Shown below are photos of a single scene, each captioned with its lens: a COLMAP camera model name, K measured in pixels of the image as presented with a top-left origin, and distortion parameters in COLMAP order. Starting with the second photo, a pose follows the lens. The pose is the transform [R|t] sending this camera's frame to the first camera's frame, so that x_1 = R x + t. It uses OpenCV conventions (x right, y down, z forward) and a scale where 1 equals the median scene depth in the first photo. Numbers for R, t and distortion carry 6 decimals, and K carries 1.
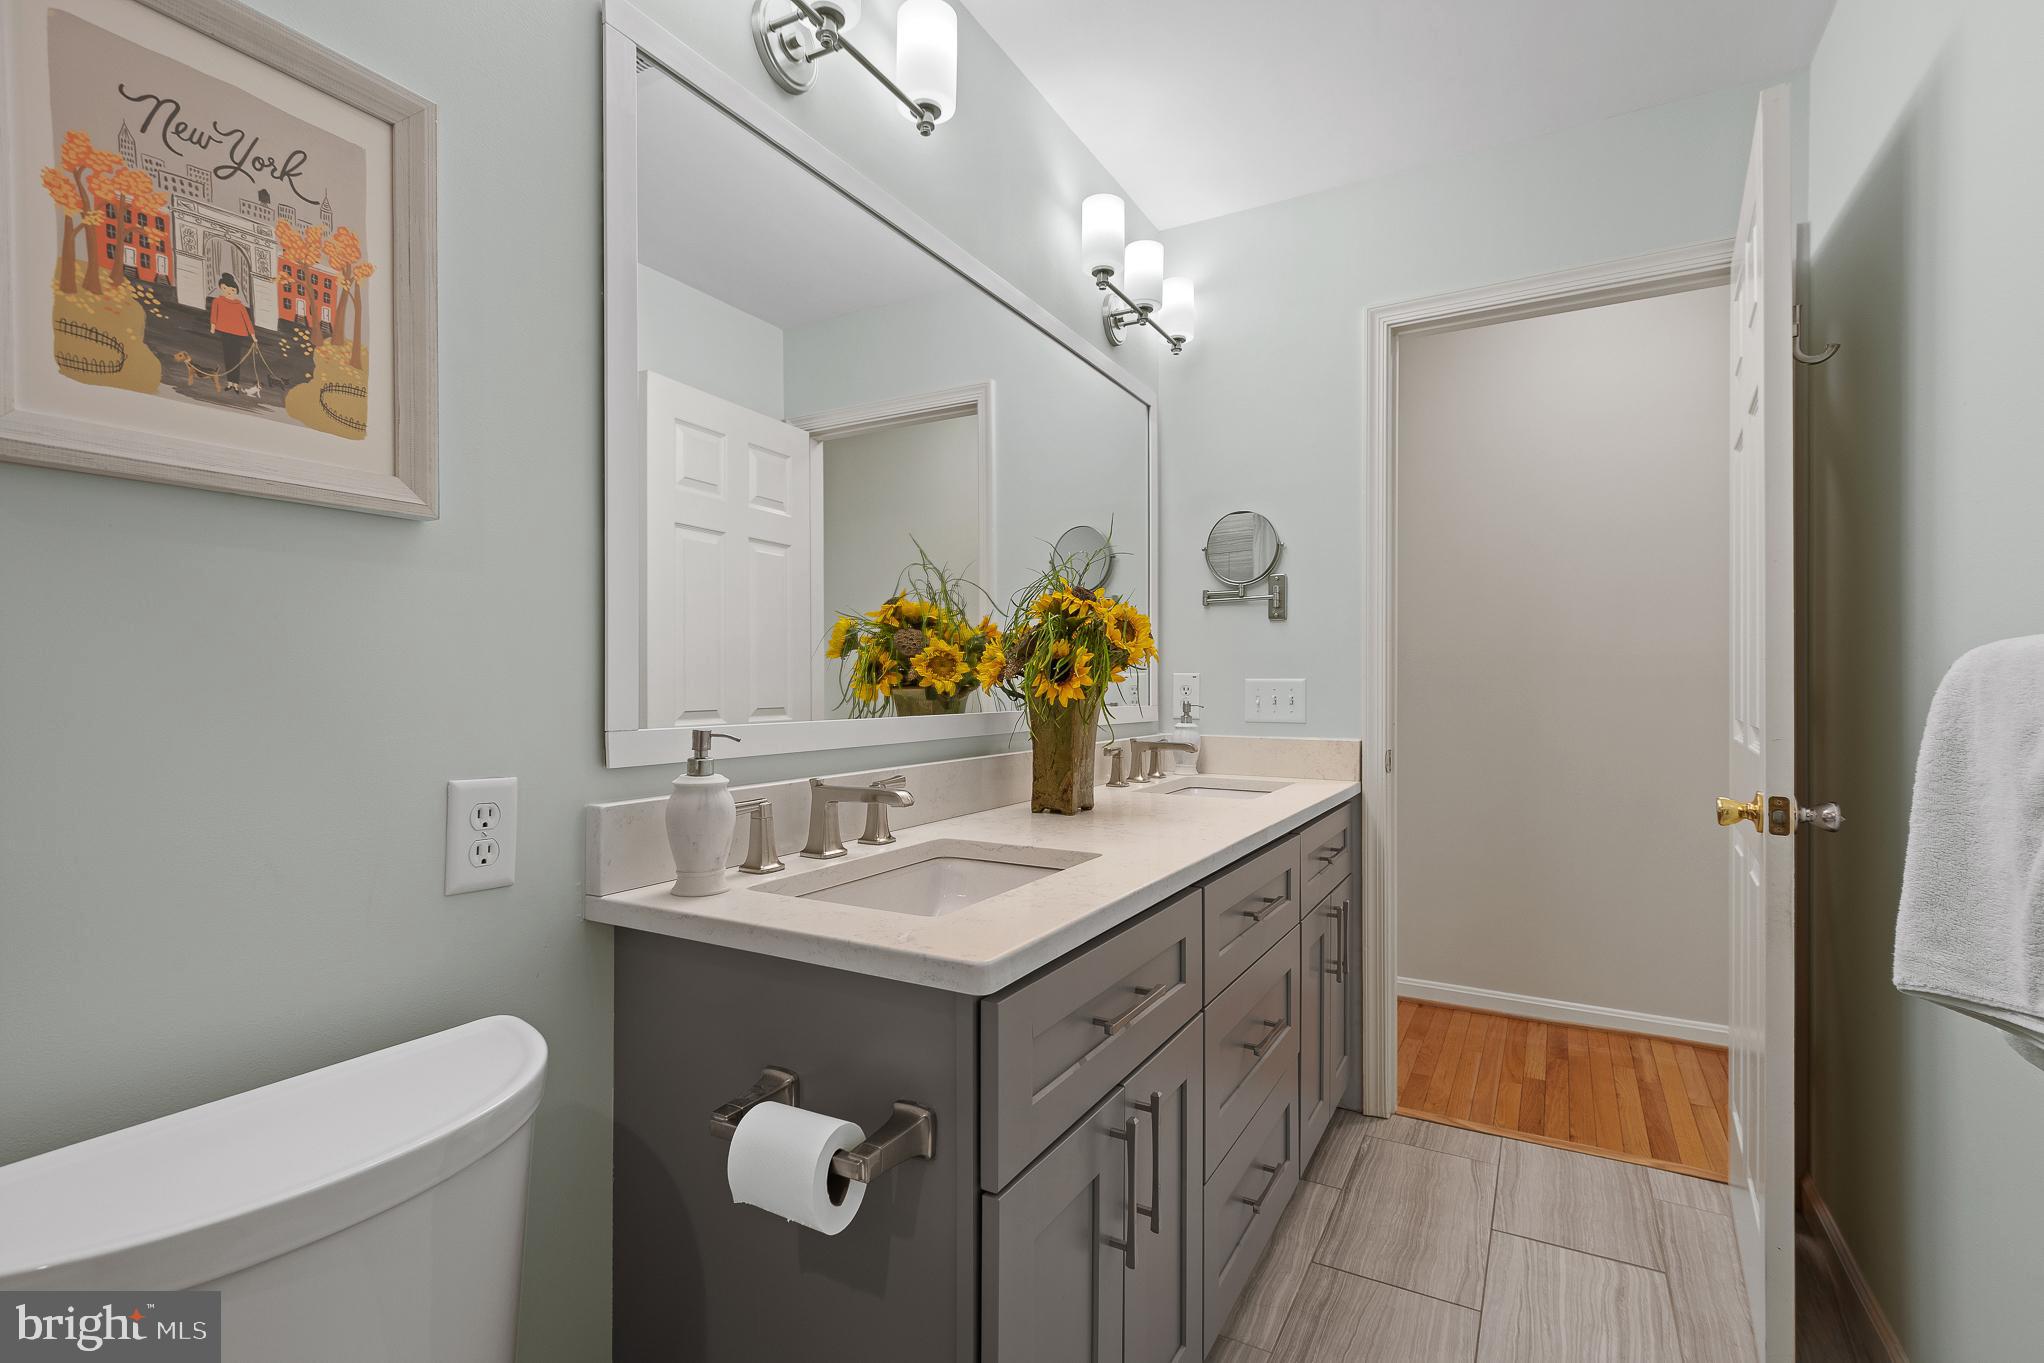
lens RADIAL K [[933.0, 0, 1020.9], [0, 933.0, 685.1], [0, 0, 1]] dist [-0.002644, -0.004460]
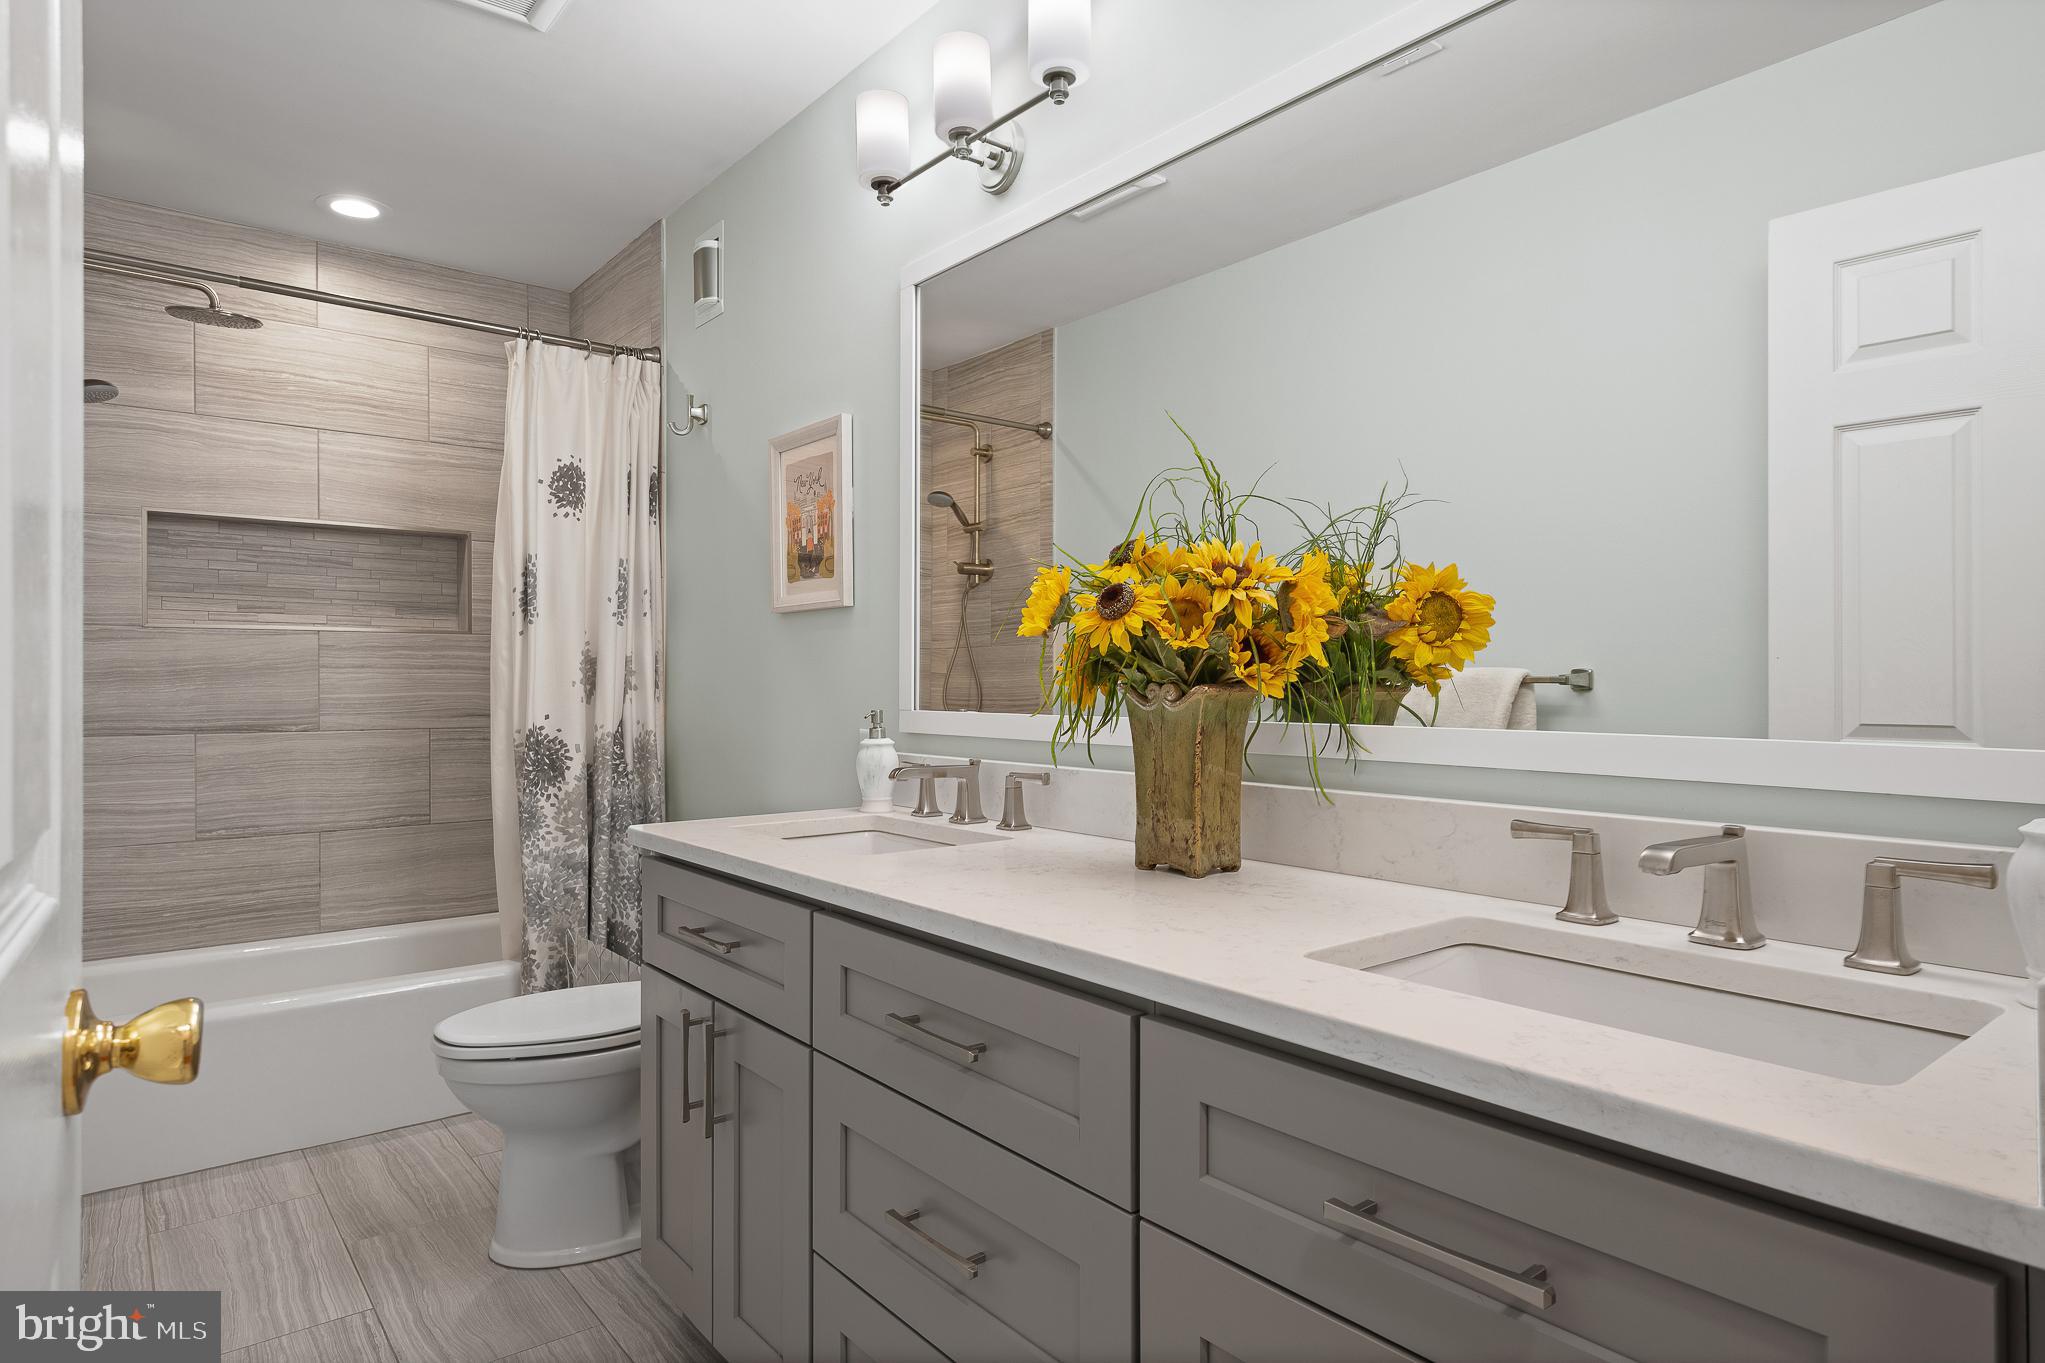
lens RADIAL K [[1166.7, 0, 1023.5], [0, 1166.7, 691.3], [0, 0, 1]] dist [0.032643, -0.008984]
pose [[-0.366587, 0.000912, -0.930383, 1.917081], [-0.002827, 0.999994, 0.002094, 0.017829], [0.930379, 0.003397, -0.366582, 2.610651]]
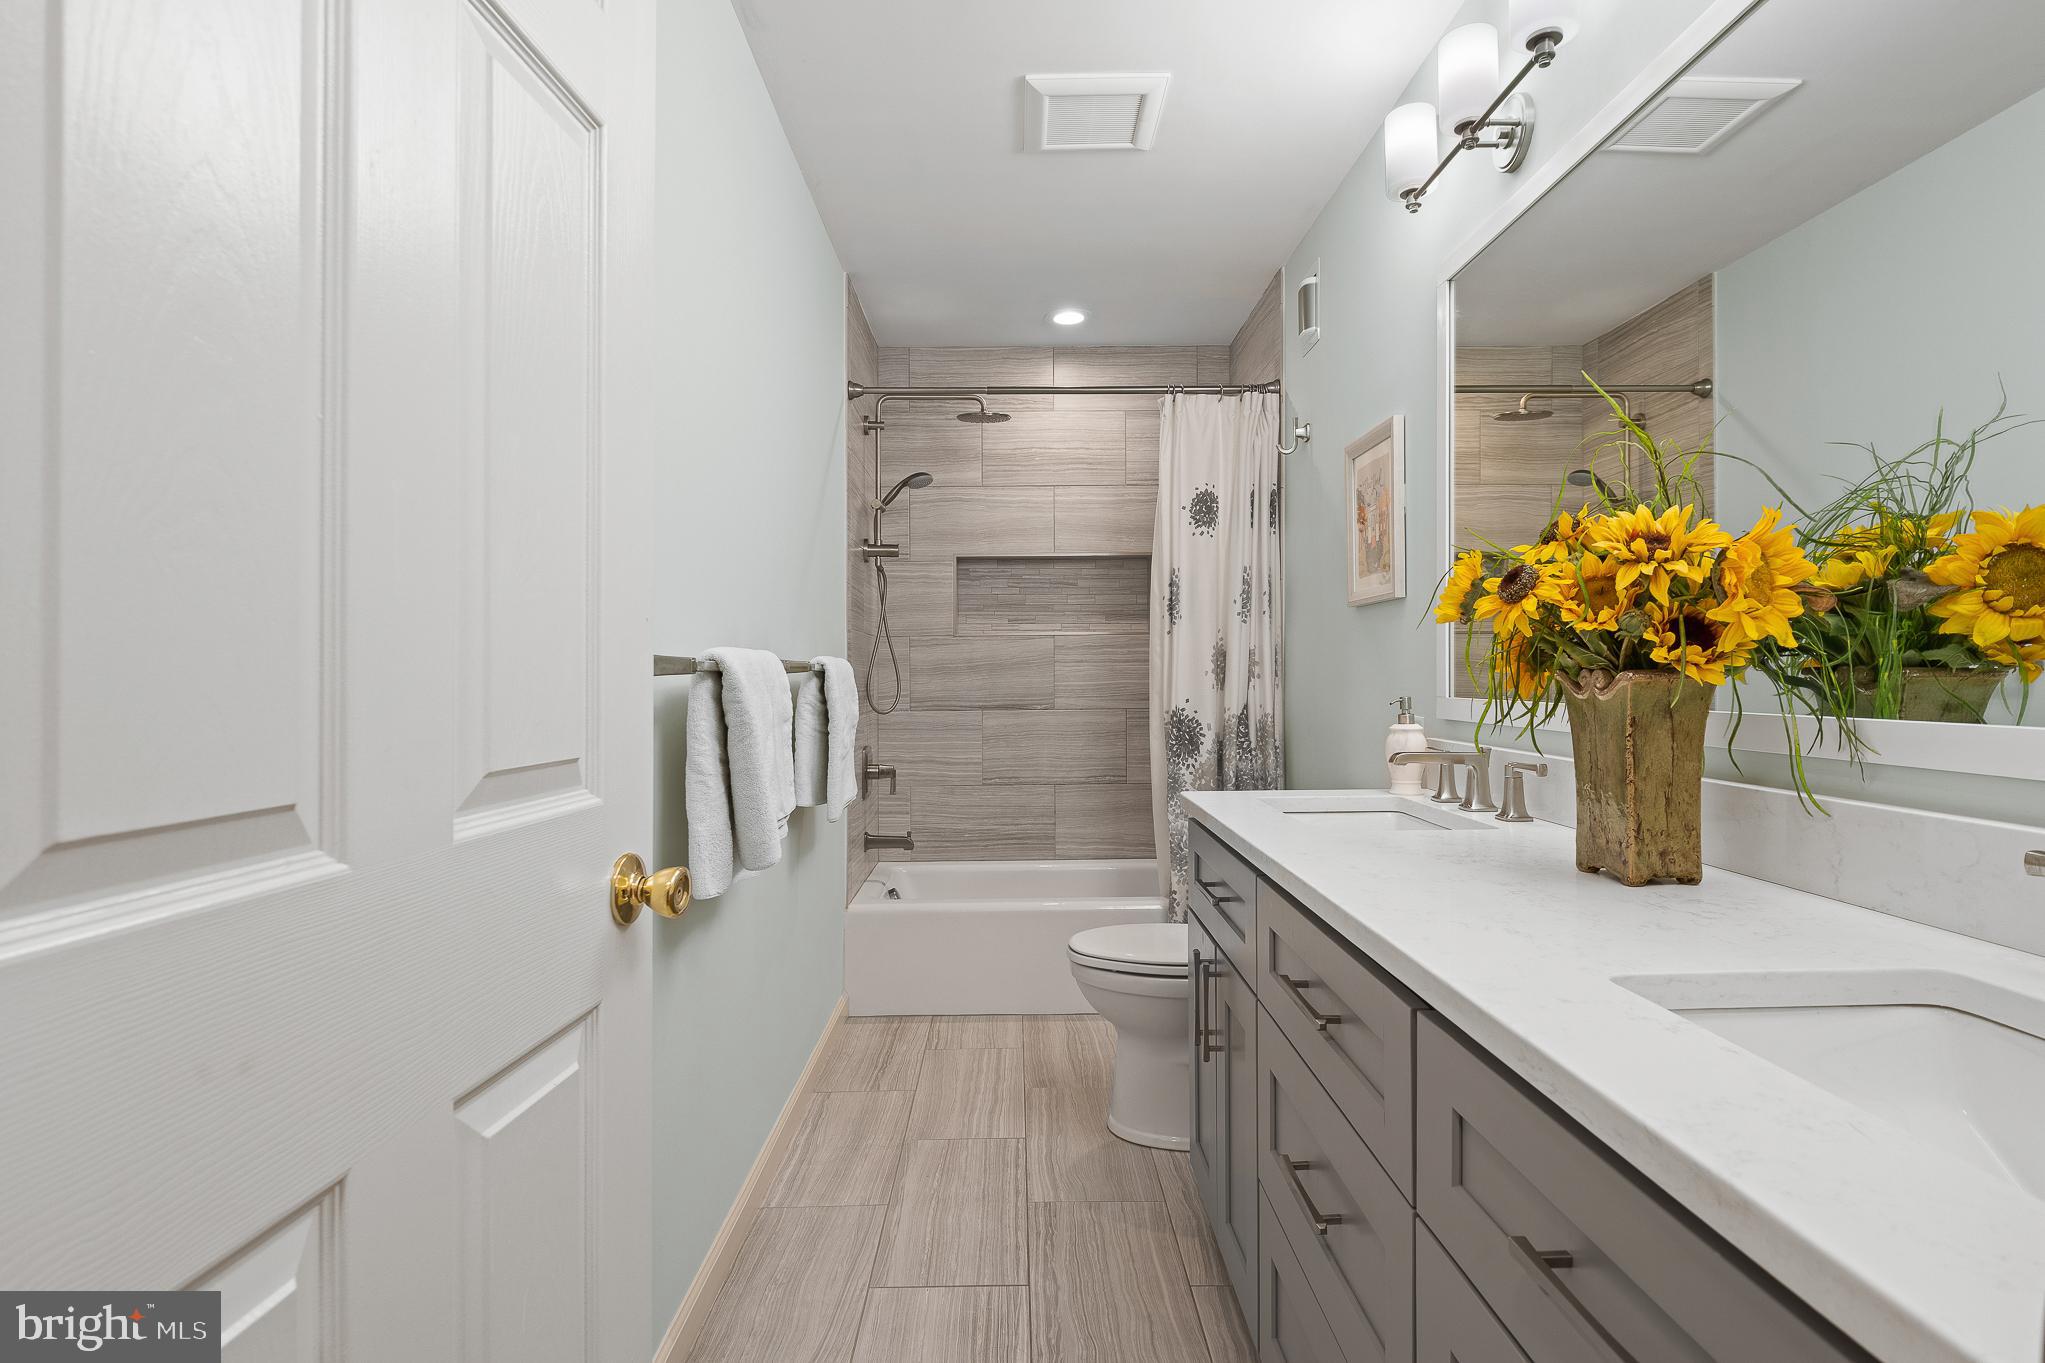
lens RADIAL K [[1059.6, 0, 1022.4], [0, 1059.6, 669.8], [0, 0, 1]] dist [0.014252, -0.003990]
pose [[-0.865619, 0.000535, -0.500702, 1.601696], [0.004275, 0.999971, -0.006324, 0.015231], [0.500684, -0.007615, -0.865597, 3.066852]]
